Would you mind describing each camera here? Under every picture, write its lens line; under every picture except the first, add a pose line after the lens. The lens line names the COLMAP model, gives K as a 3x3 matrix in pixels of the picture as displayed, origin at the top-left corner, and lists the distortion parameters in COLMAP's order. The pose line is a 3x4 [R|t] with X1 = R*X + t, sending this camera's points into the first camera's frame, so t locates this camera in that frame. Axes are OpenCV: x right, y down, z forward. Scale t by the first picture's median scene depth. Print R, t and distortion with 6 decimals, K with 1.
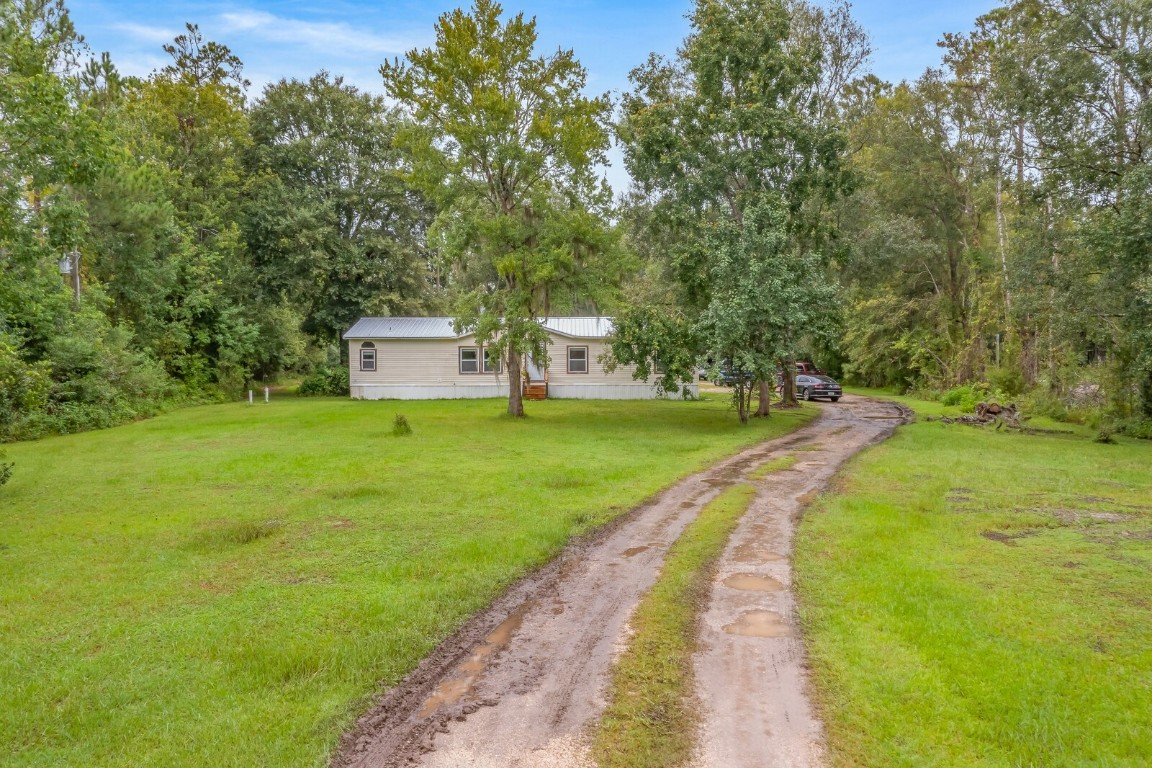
lens RADIAL K [[944.5, 0, 576.0], [0, 944.5, 384.0], [0, 0, 1]] dist [0.003378, 0.006380]
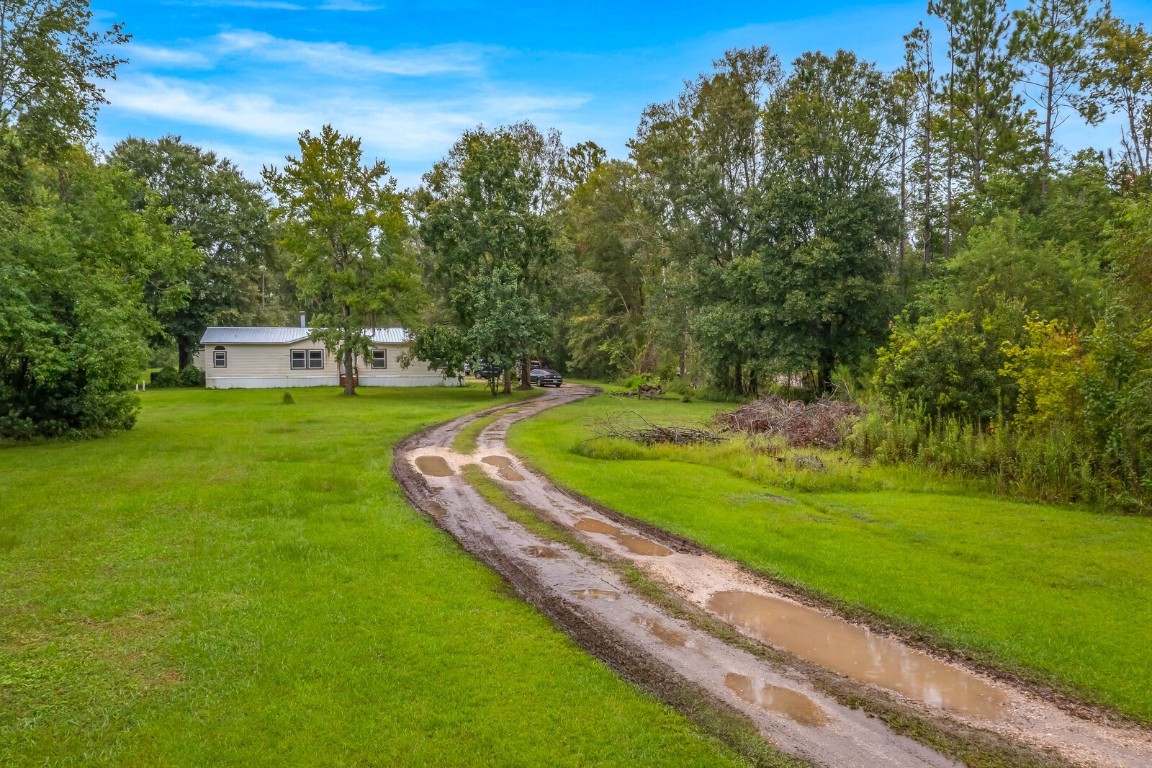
lens RADIAL K [[944.5, 0, 576.0], [0, 944.5, 384.0], [0, 0, 1]] dist [0.003378, 0.006380]
pose [[0.967717, -0.009297, 0.251869, -0.093121], [0.009252, 0.999956, 0.001361, 0.017012], [-0.251870, 0.001013, 0.967760, -0.586669]]
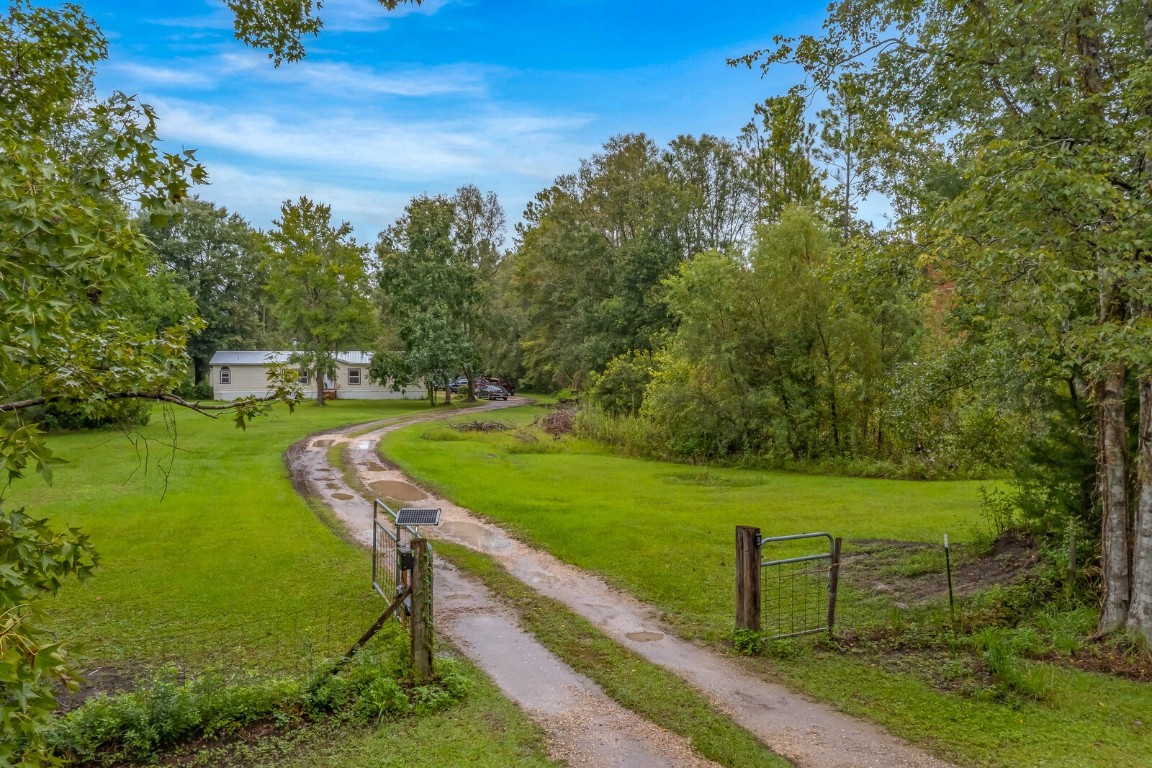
lens RADIAL K [[942.9, 0, 576.0], [0, 942.9, 384.0], [0, 0, 1]] dist [-0.008359, -0.002948]
pose [[0.975018, -0.003907, 0.222089, 0.019848], [0.007933, 0.999820, -0.017242, 0.027607], [-0.221982, 0.018573, 0.974874, -1.034223]]
